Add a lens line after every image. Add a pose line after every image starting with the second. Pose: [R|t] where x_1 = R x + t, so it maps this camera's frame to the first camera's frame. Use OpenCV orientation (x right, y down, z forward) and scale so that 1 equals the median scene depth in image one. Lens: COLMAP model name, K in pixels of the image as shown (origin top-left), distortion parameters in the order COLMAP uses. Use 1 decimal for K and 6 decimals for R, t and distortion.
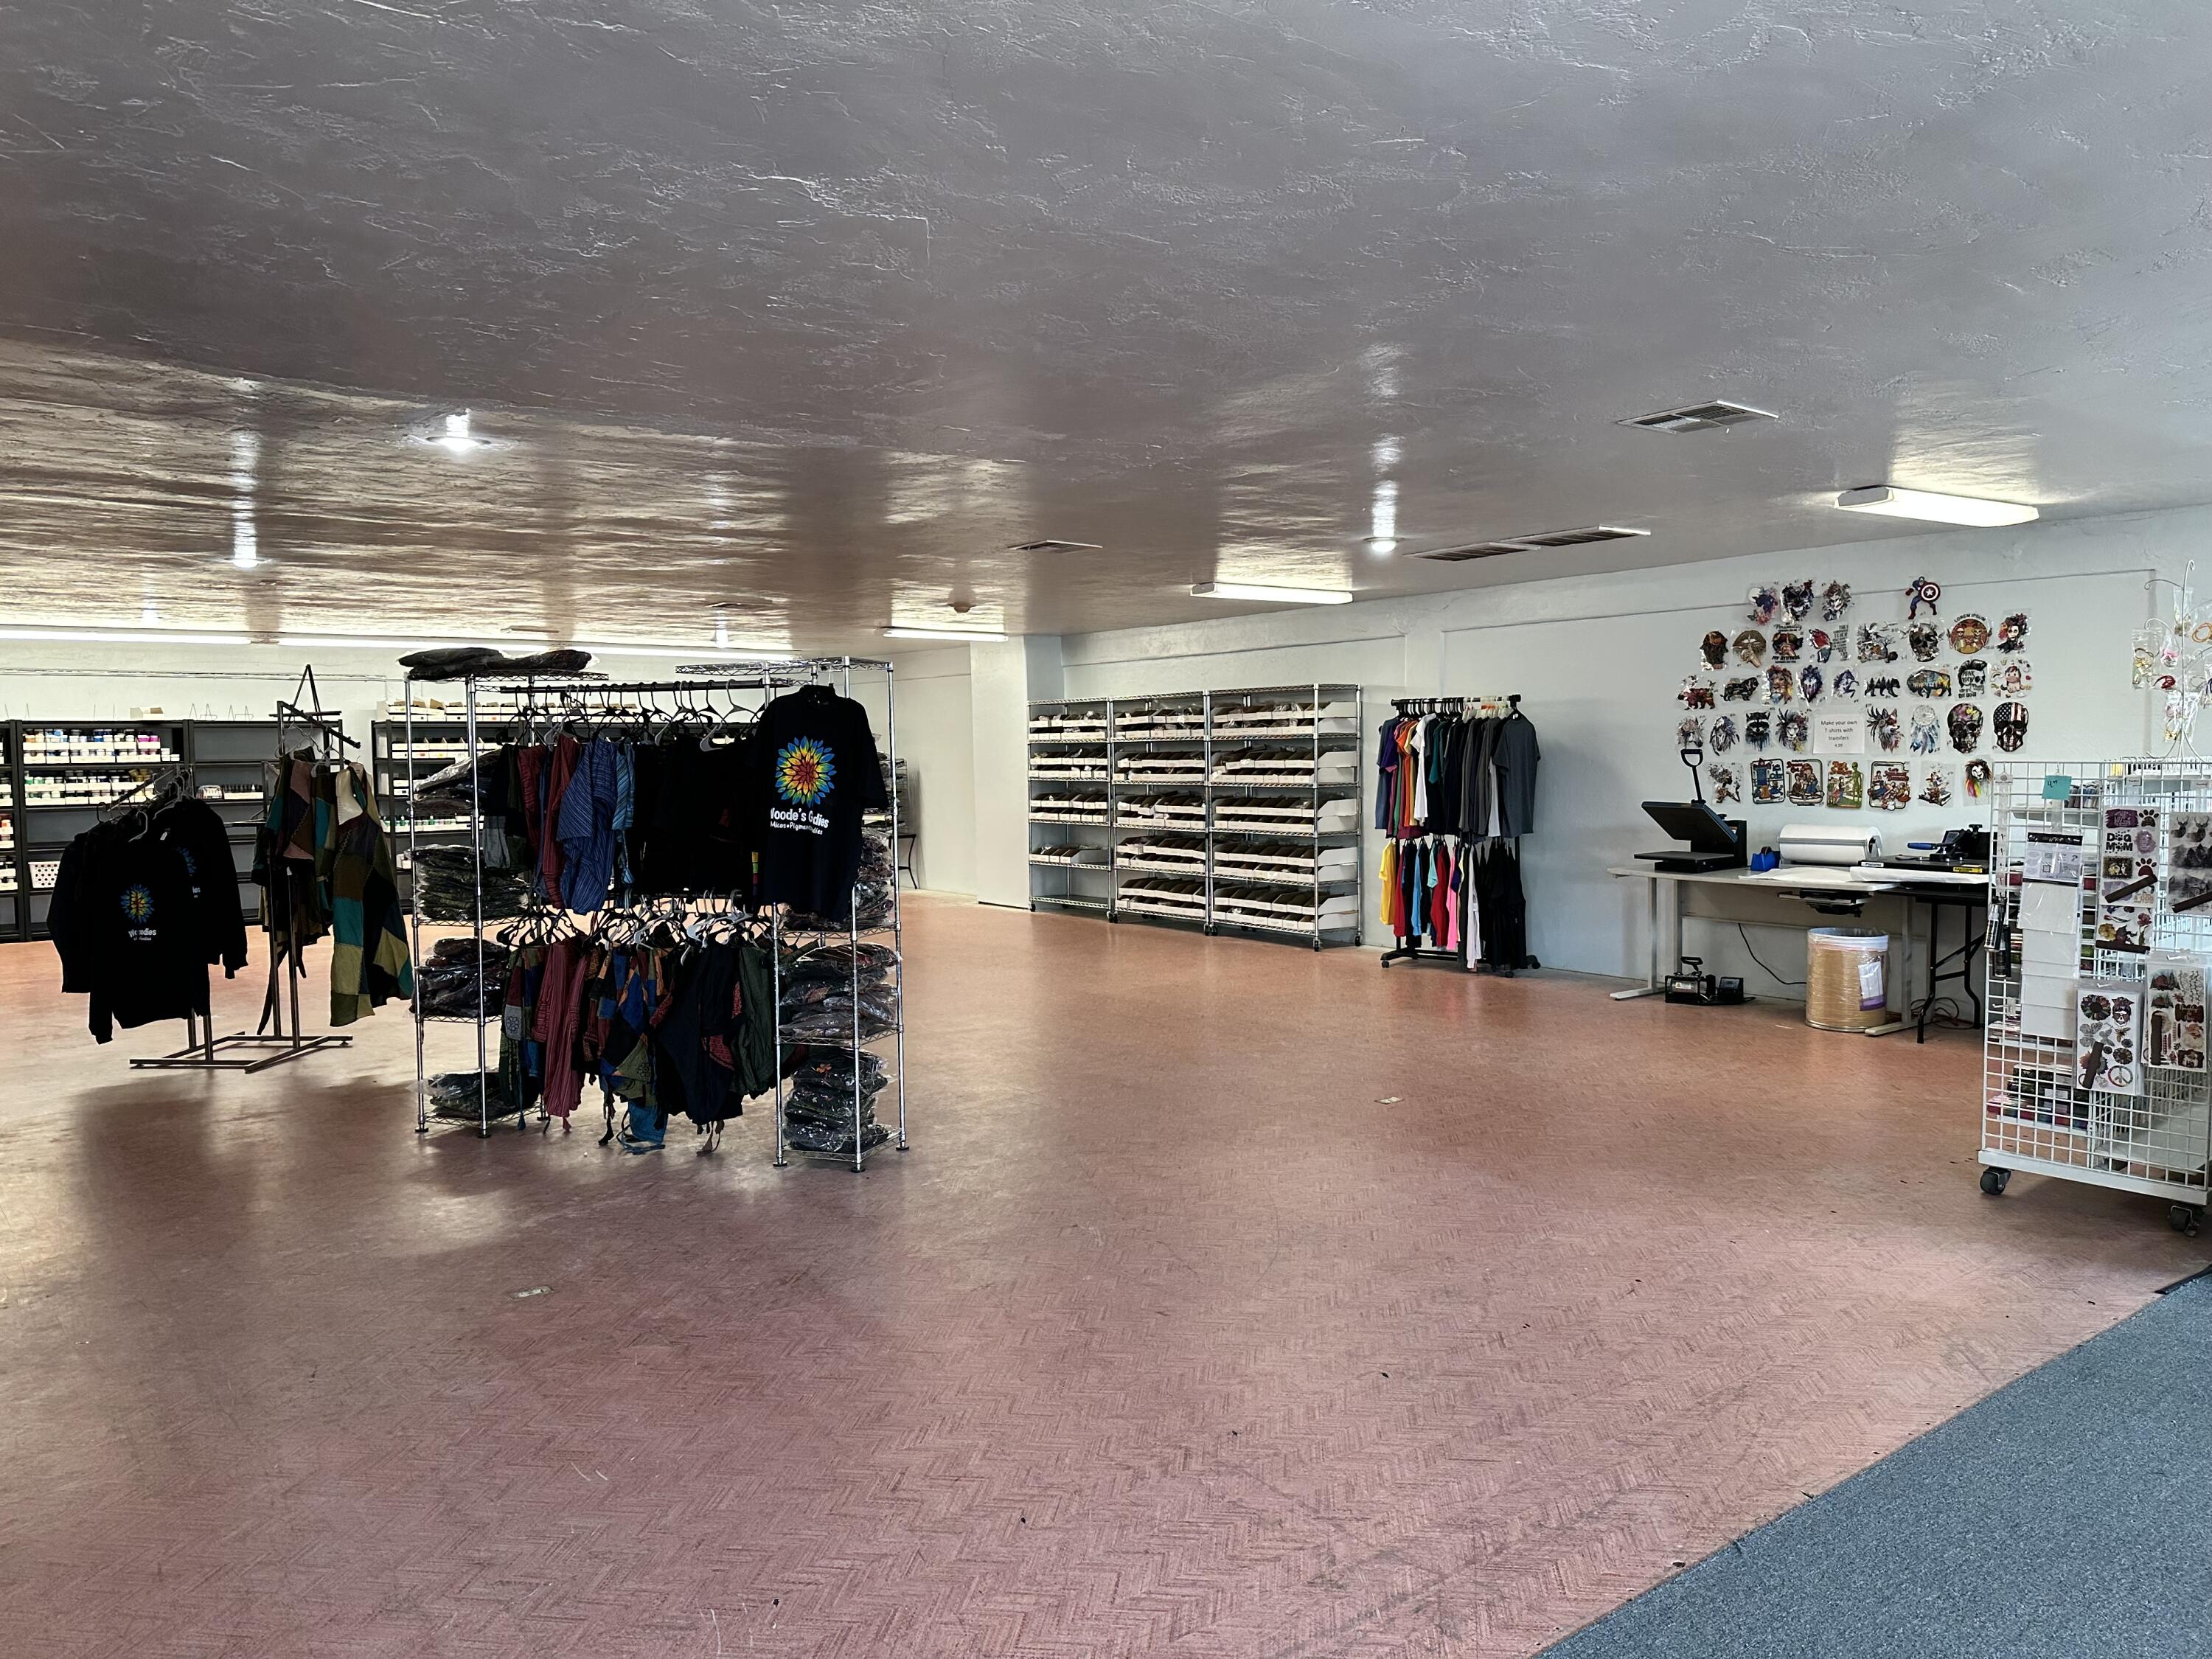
lens RADIAL K [[1553.2, 0, 1106.0], [0, 1553.2, 829.5], [0, 0, 1]] dist [0.163964, -0.146093]
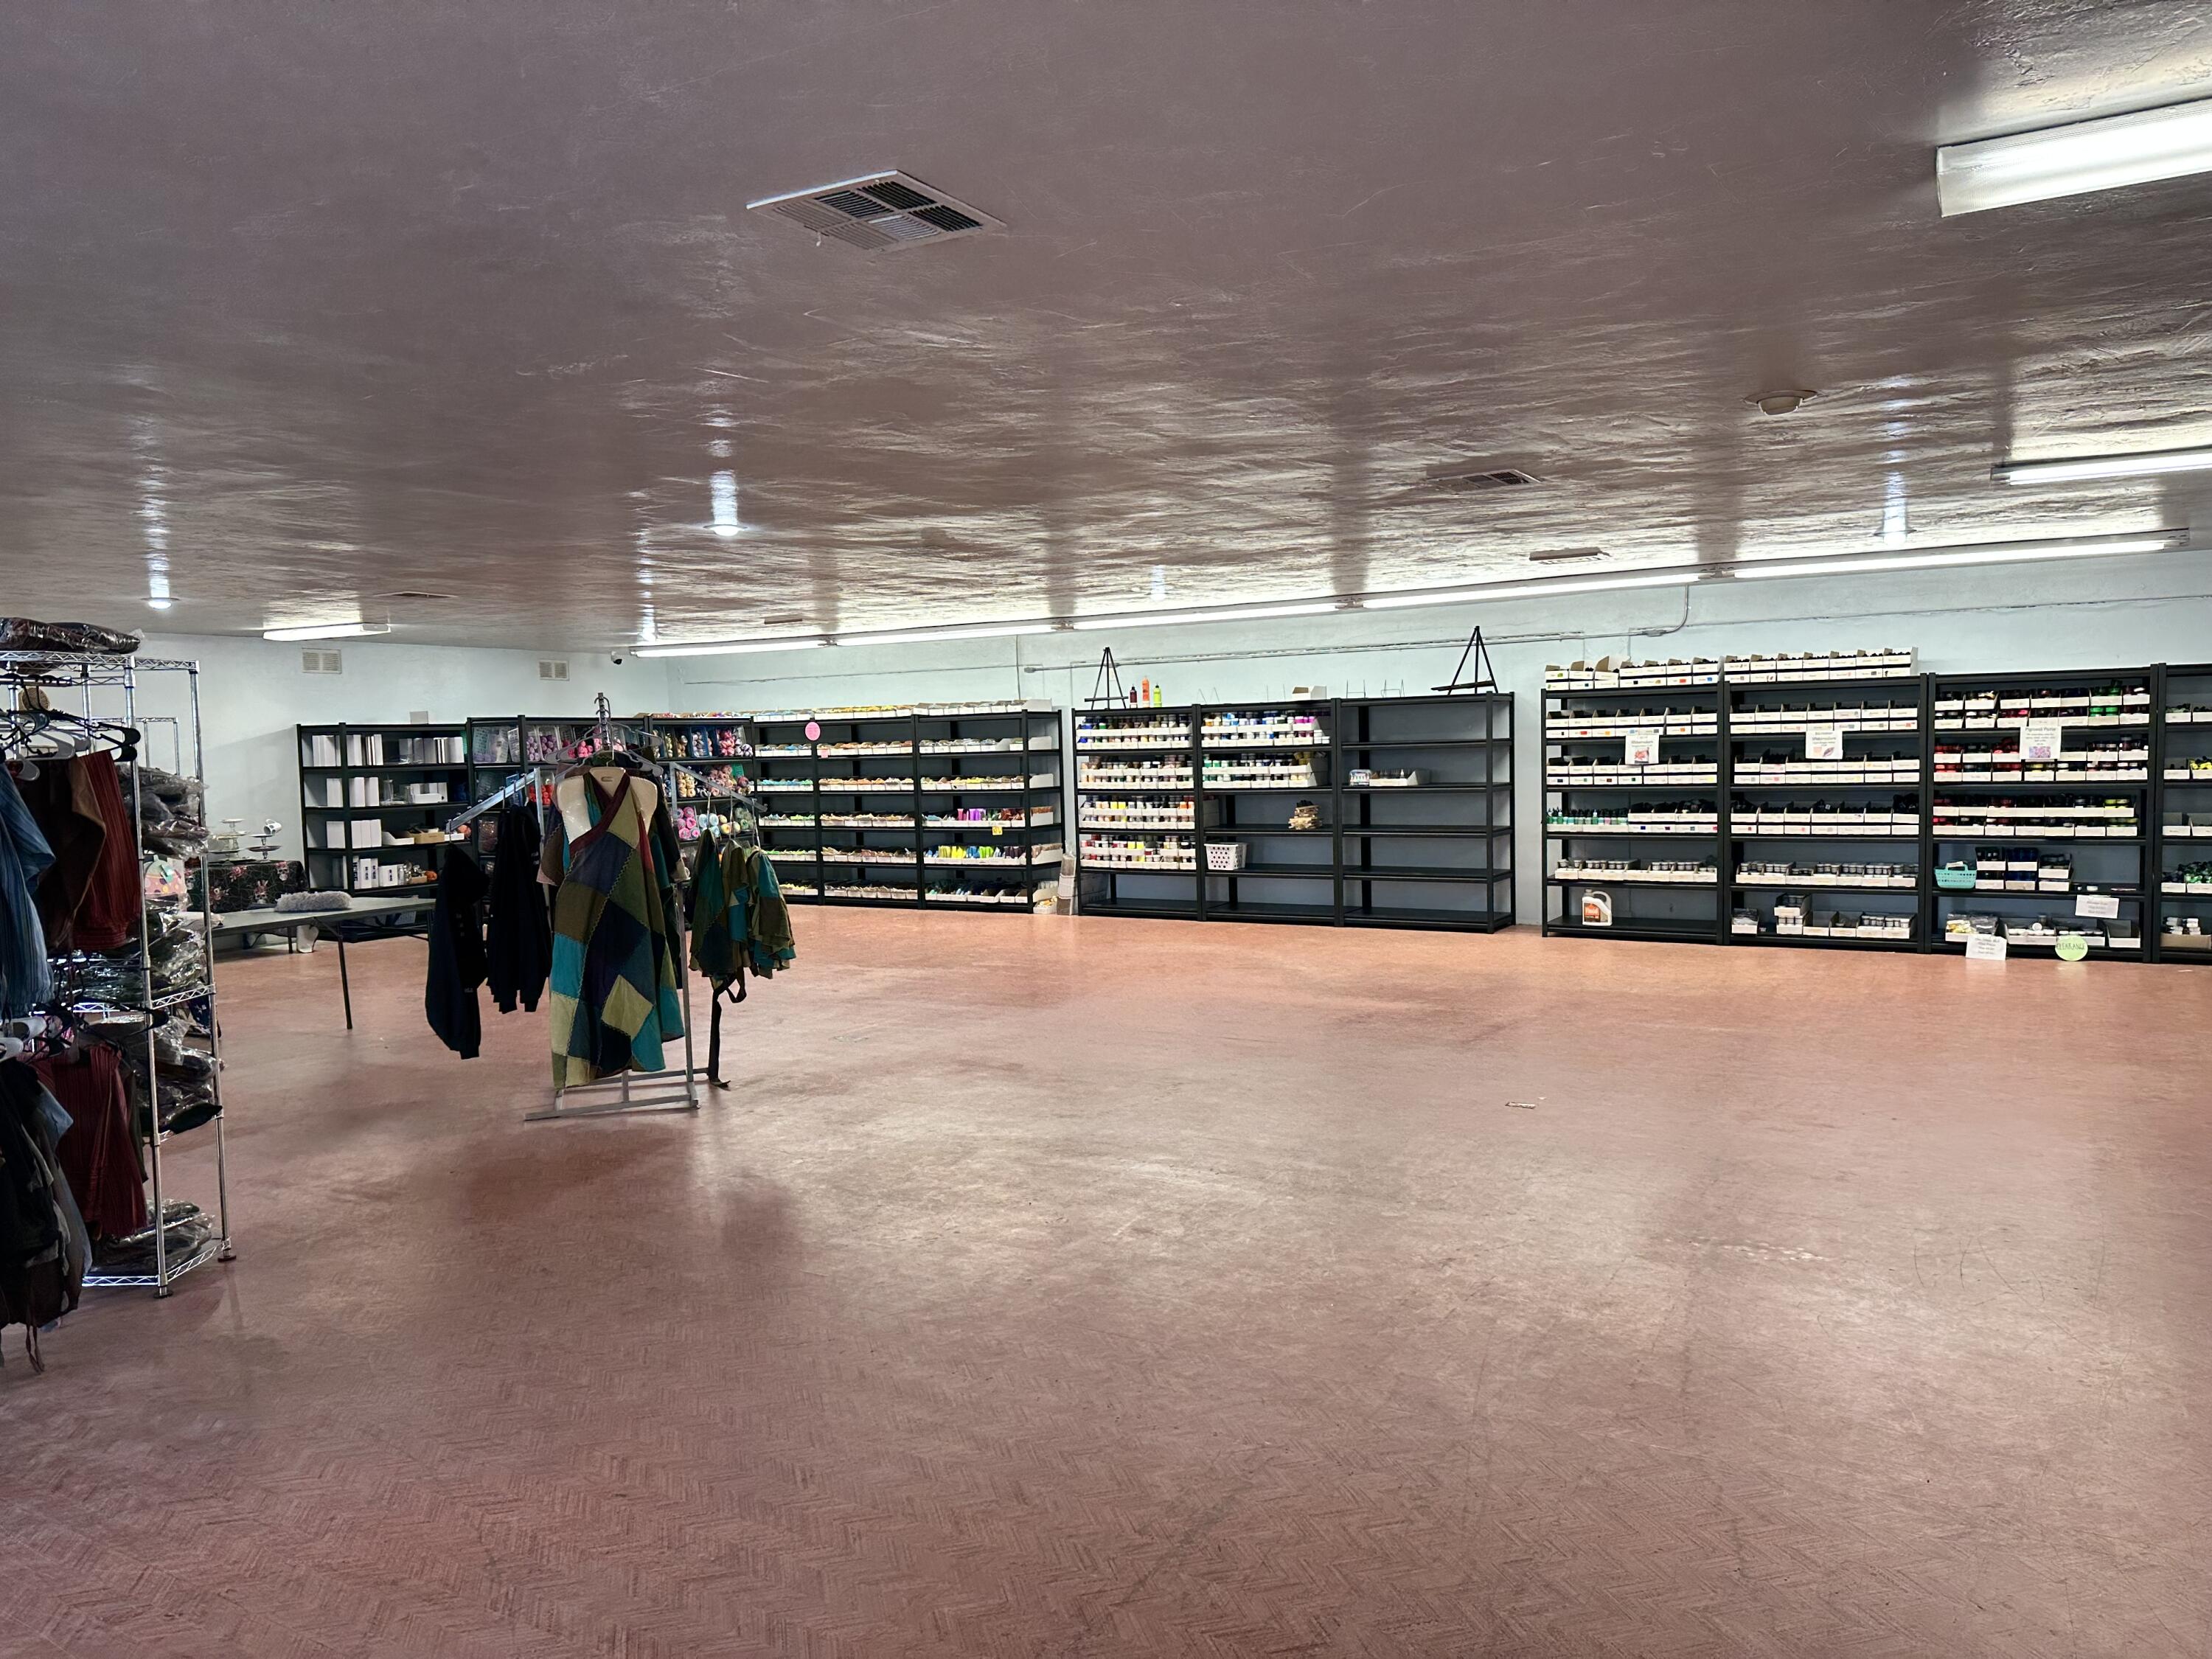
lens RADIAL K [[1553.2, 0, 1106.0], [0, 1553.2, 829.5], [0, 0, 1]] dist [0.163964, -0.146093]
pose [[0.389655, 0.055055, -0.919314, 0.206754], [-0.031815, 0.998420, 0.046307, -0.031654], [0.920411, 0.011205, 0.390791, 0.553472]]
